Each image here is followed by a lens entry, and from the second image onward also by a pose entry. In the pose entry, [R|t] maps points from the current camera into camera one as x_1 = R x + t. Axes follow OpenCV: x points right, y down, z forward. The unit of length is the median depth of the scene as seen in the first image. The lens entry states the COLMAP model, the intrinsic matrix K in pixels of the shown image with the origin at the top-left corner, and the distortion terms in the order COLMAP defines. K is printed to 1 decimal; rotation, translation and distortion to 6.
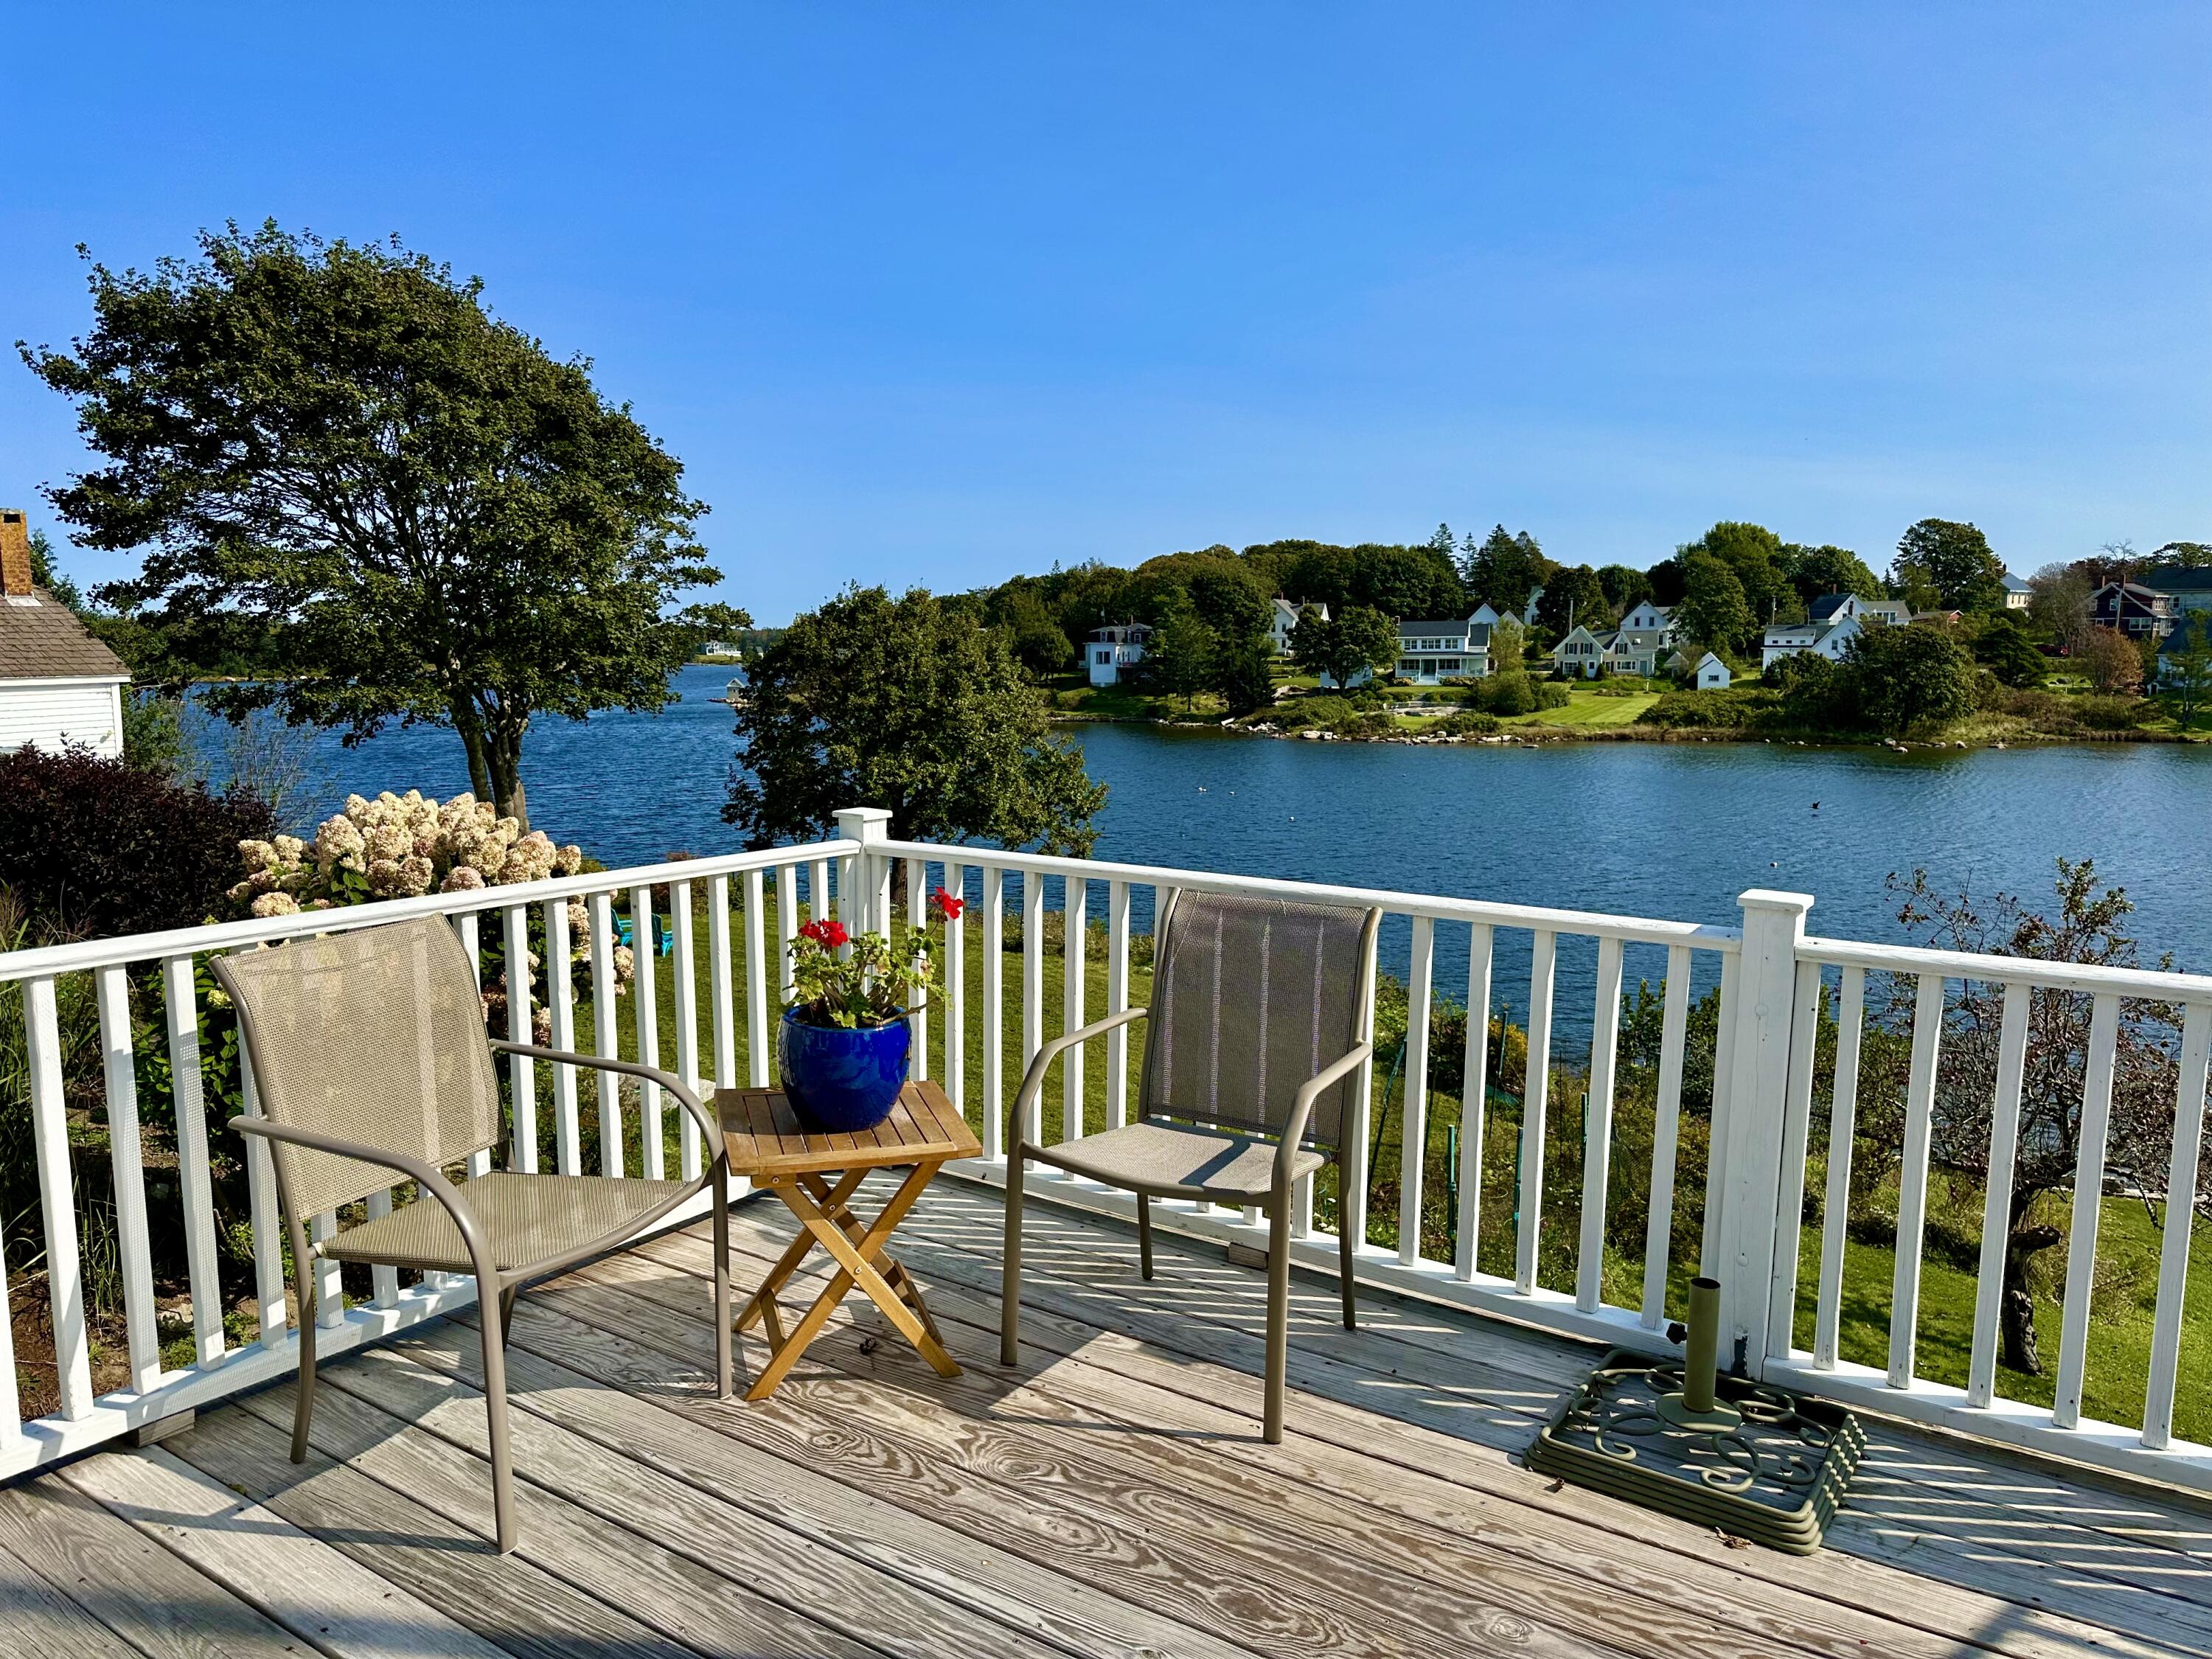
lens RADIAL K [[1559.8, 0, 1106.0], [0, 1559.8, 829.5], [0, 0, 1]] dist [0.078089, -0.084907]
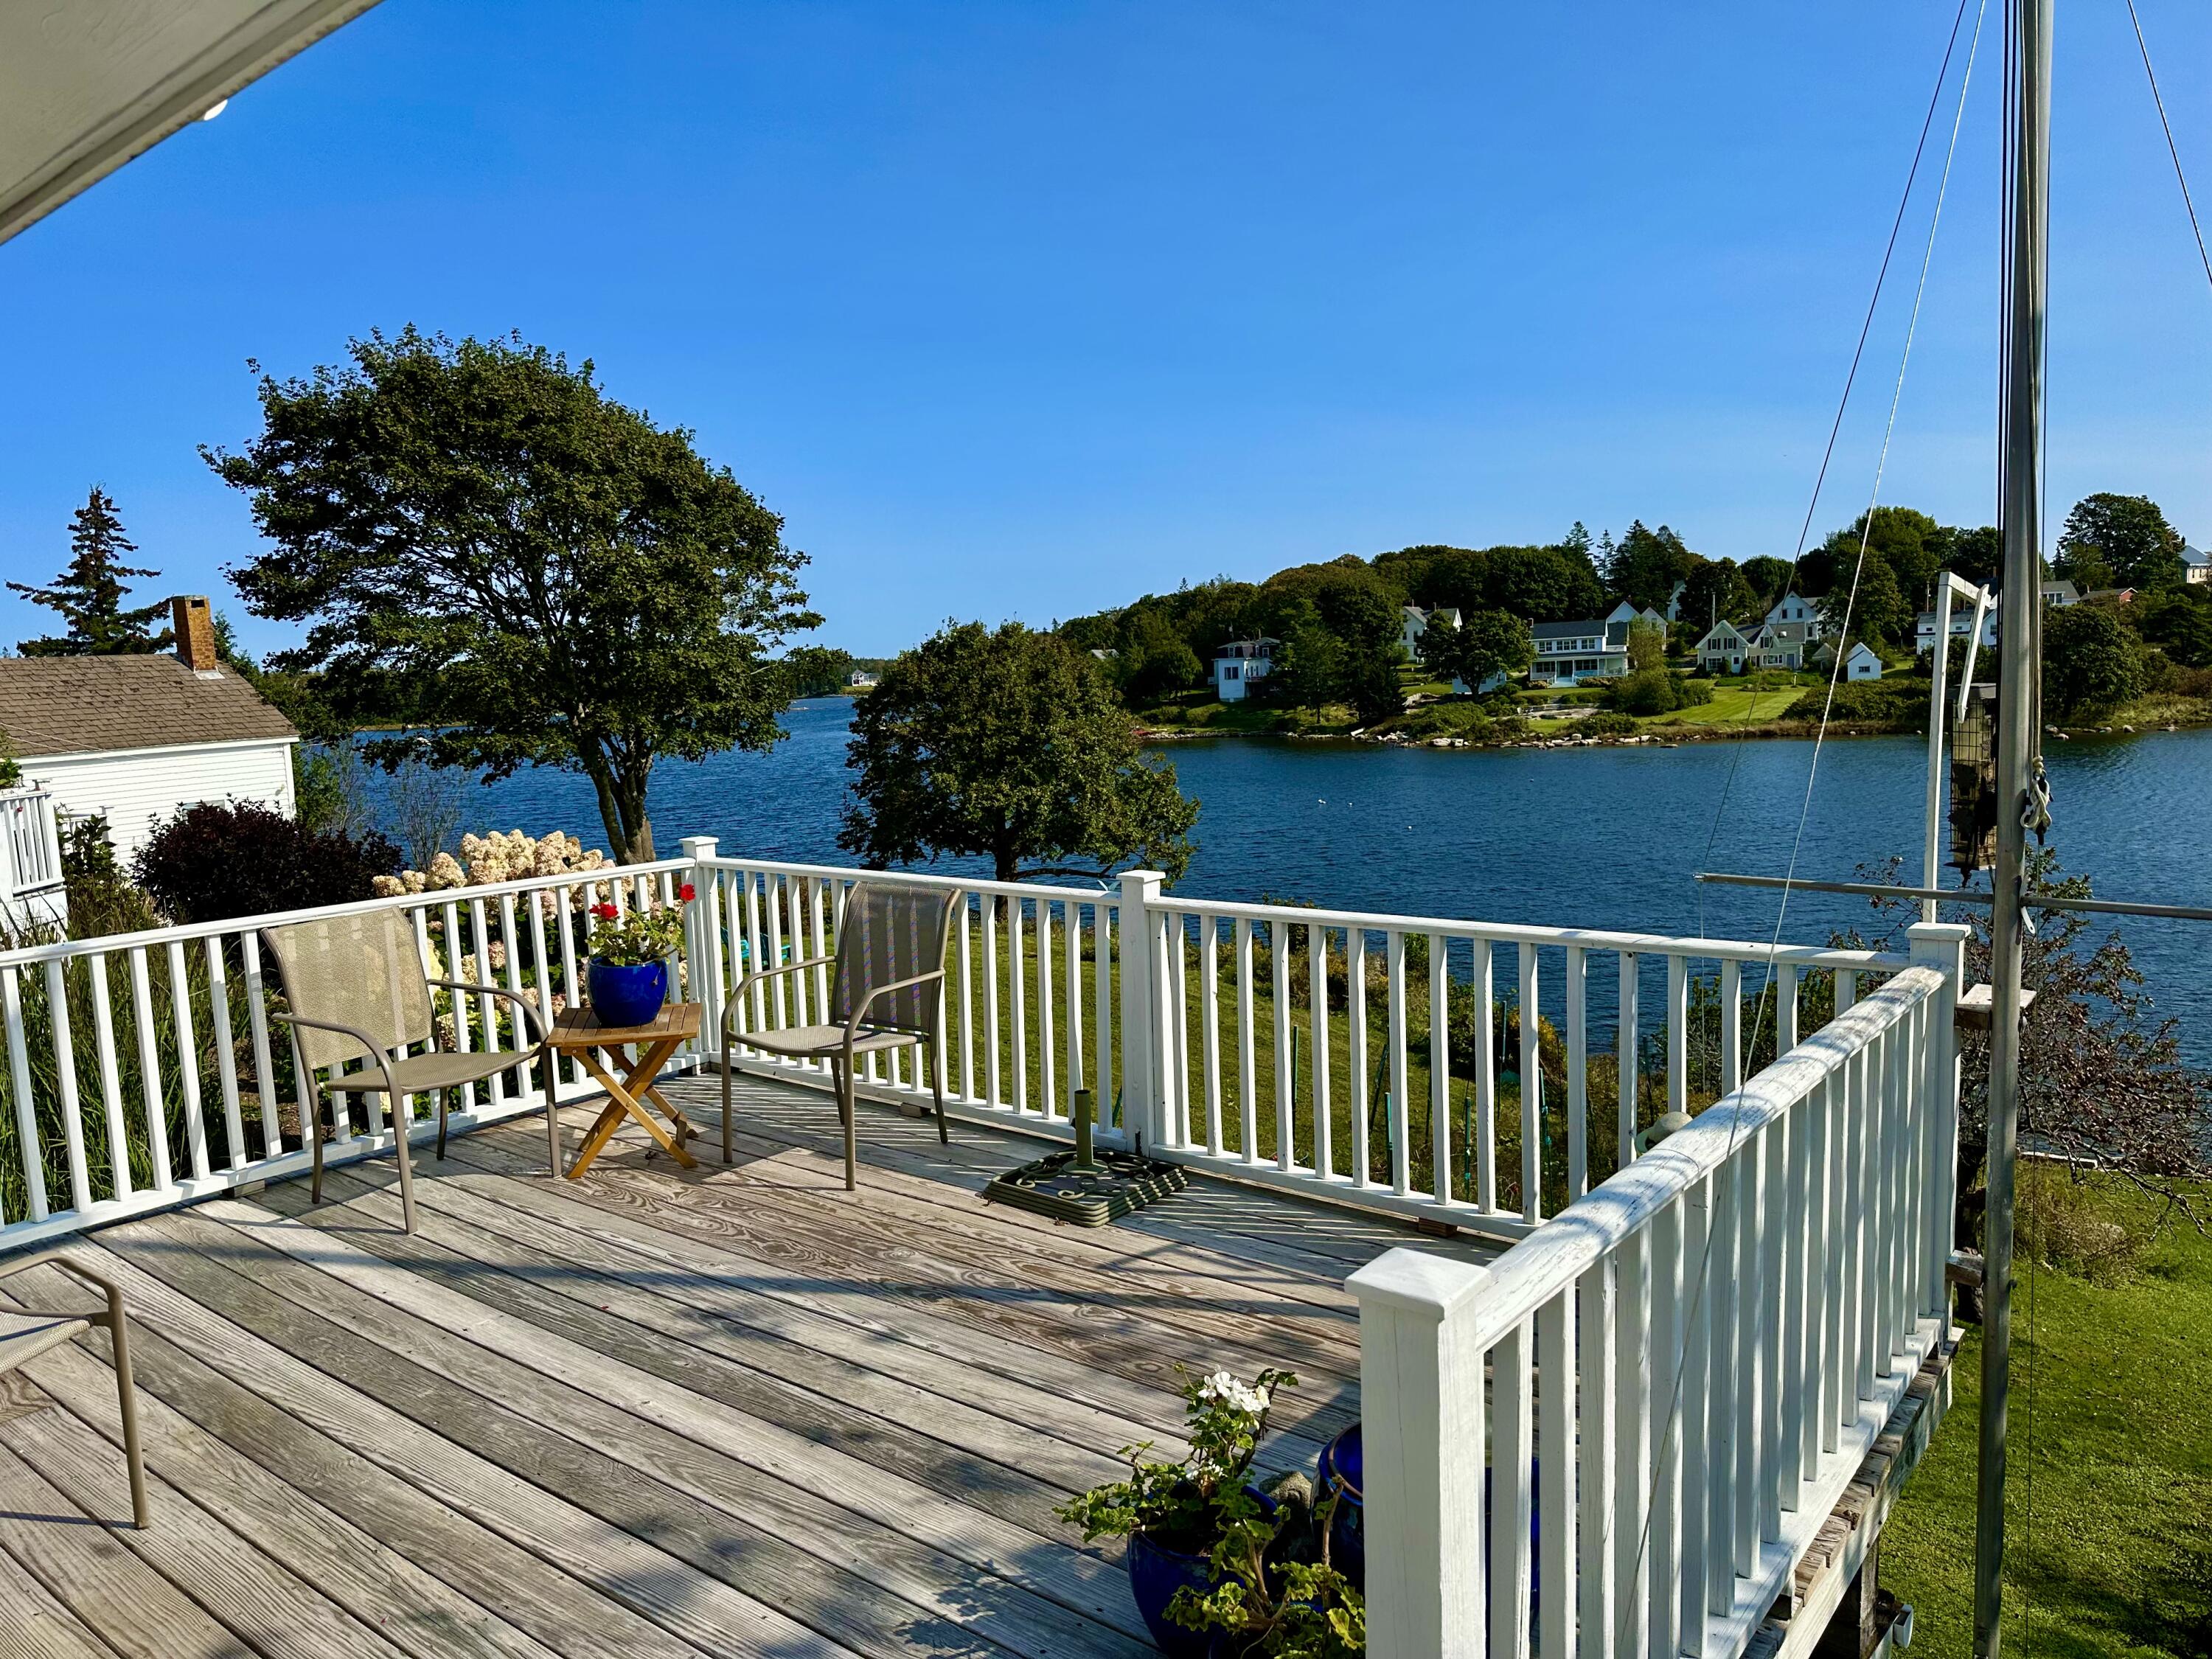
lens RADIAL K [[1564.9, 0, 1117.3], [0, 1564.9, 826.6], [0, 0, 1]] dist [0.078414, -0.095741]
pose [[0.995949, -0.031370, -0.084268, 0.035416], [0.030333, 0.999448, -0.013566, 0.000863], [0.084647, 0.010955, 0.996351, -0.046100]]
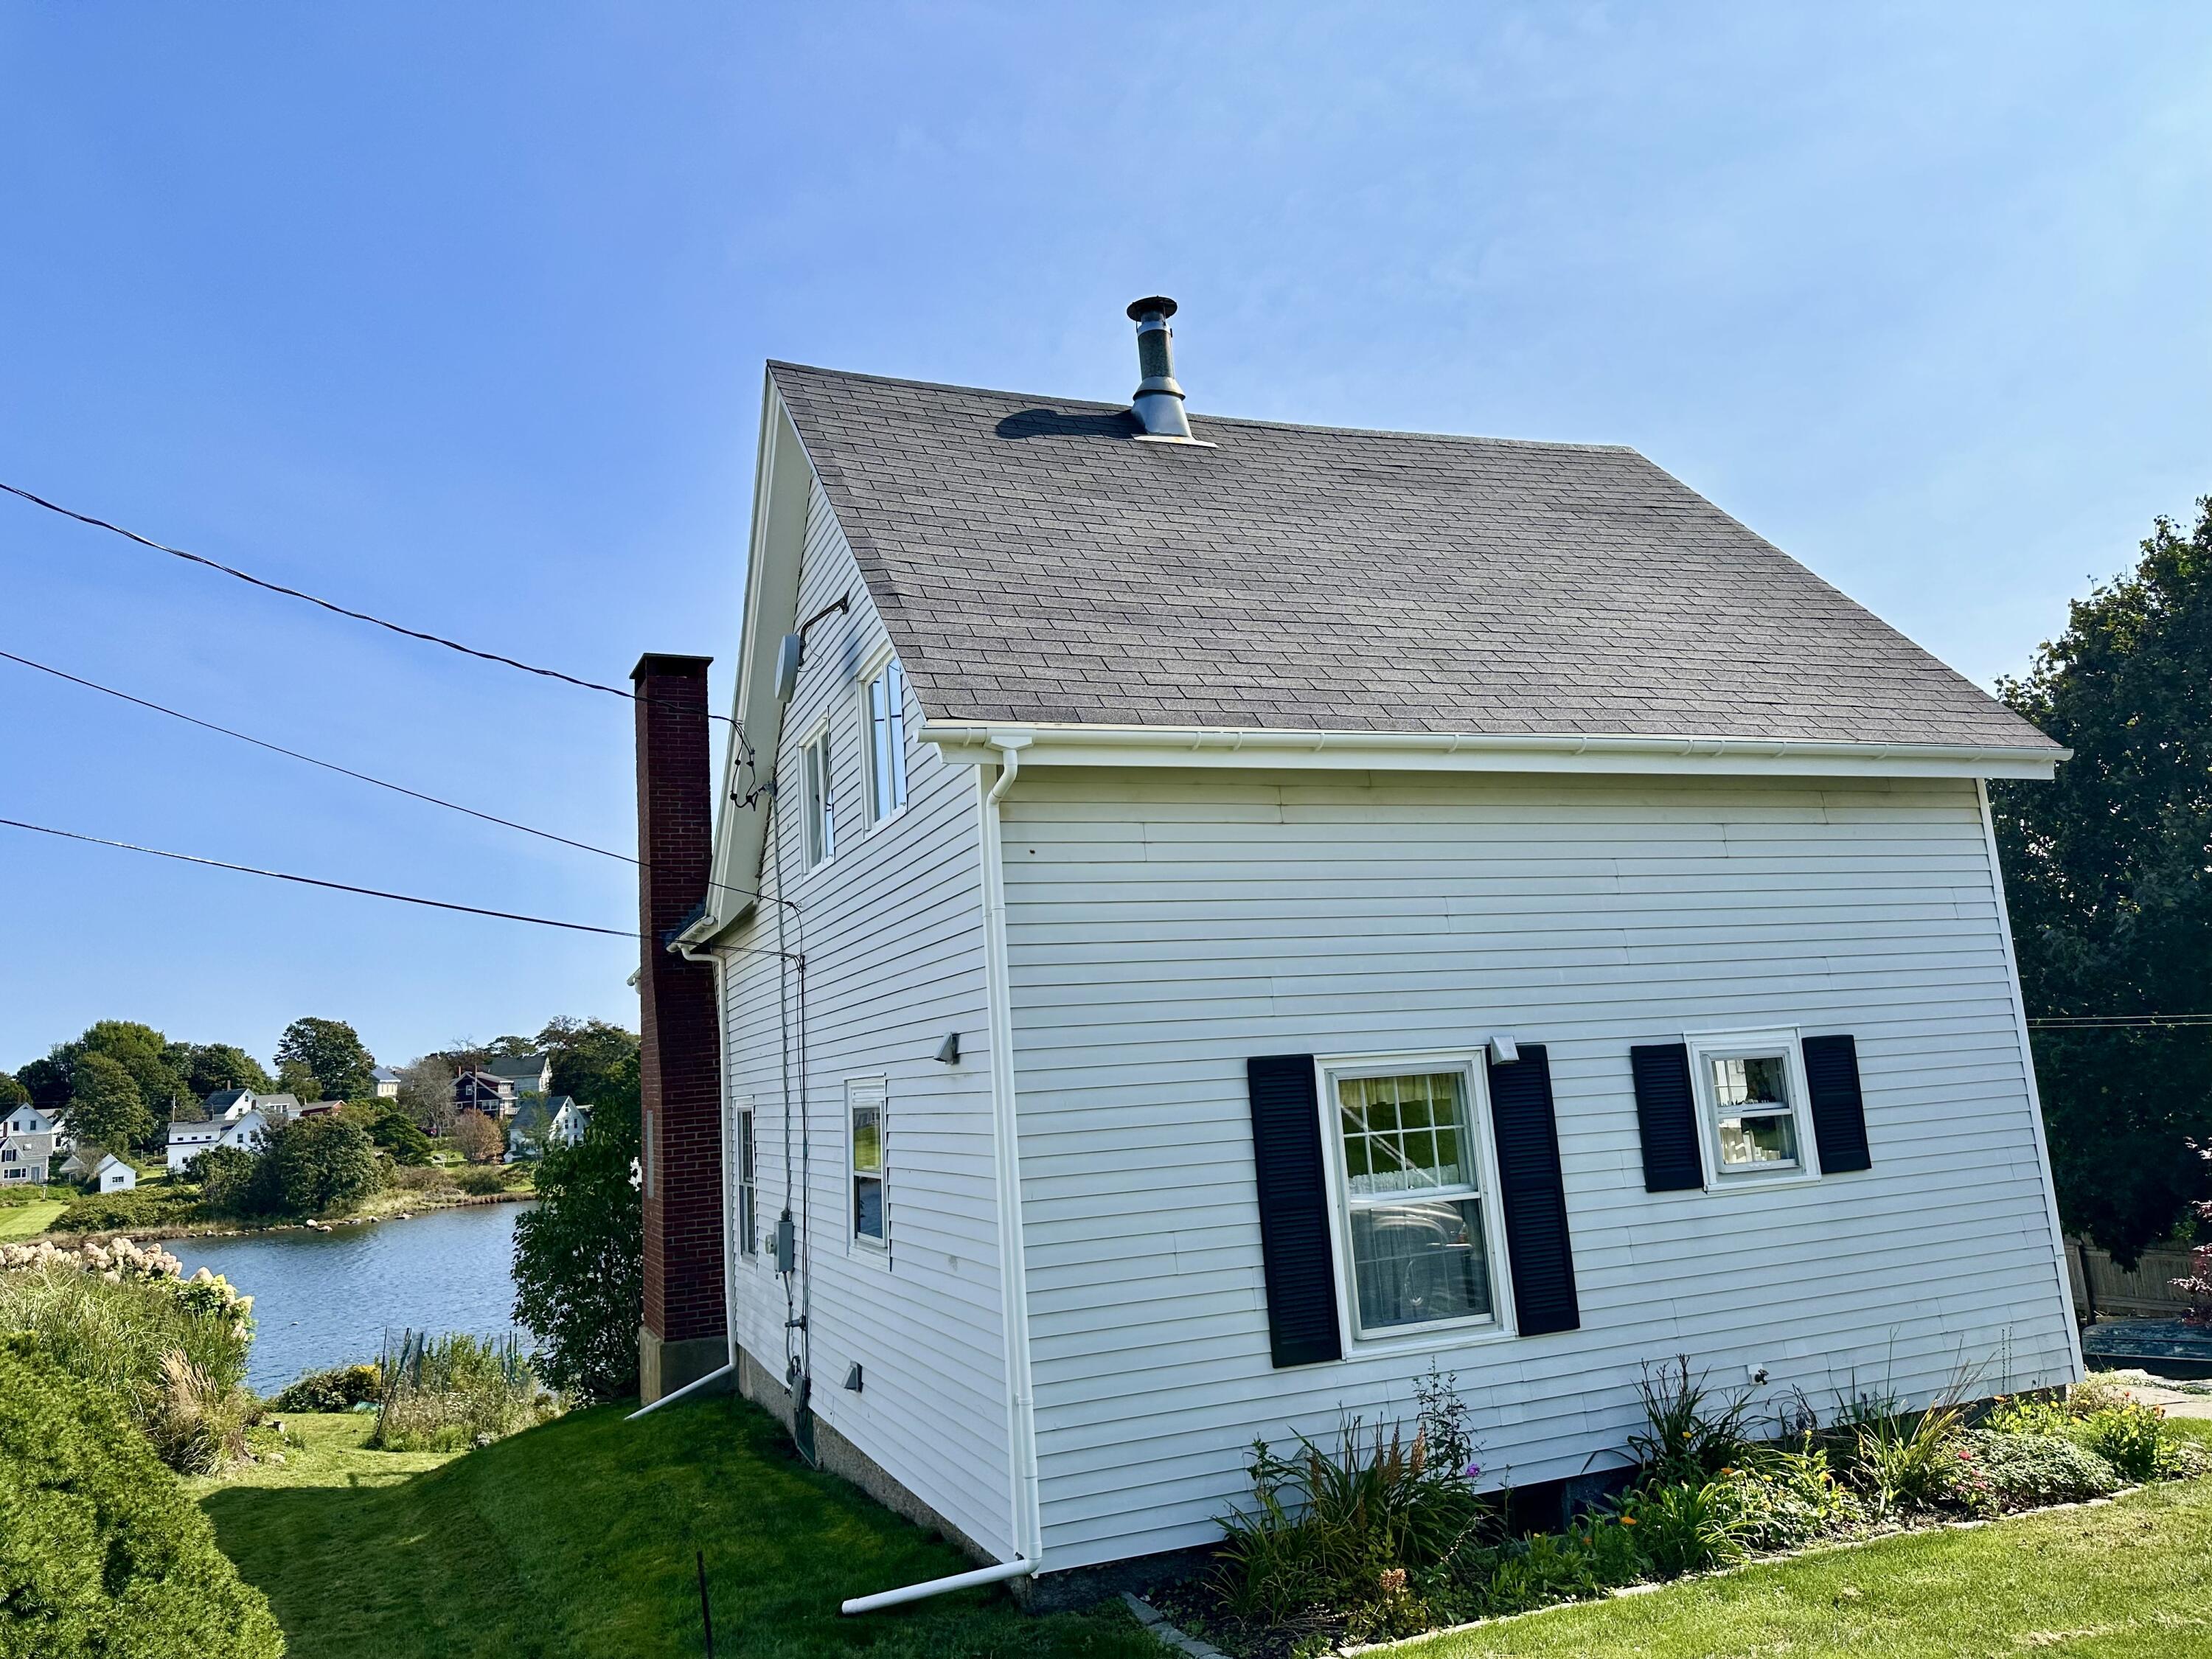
lens RADIAL K [[1544.1, 0, 1100.4], [0, 1544.1, 810.1], [0, 0, 1]] dist [0.076007, -0.094417]
pose [[0.574201, 0.107943, 0.811567, -0.441126], [0.153362, 0.959542, -0.236132, 0.042852], [-0.804222, 0.260051, 0.534416, -0.420772]]
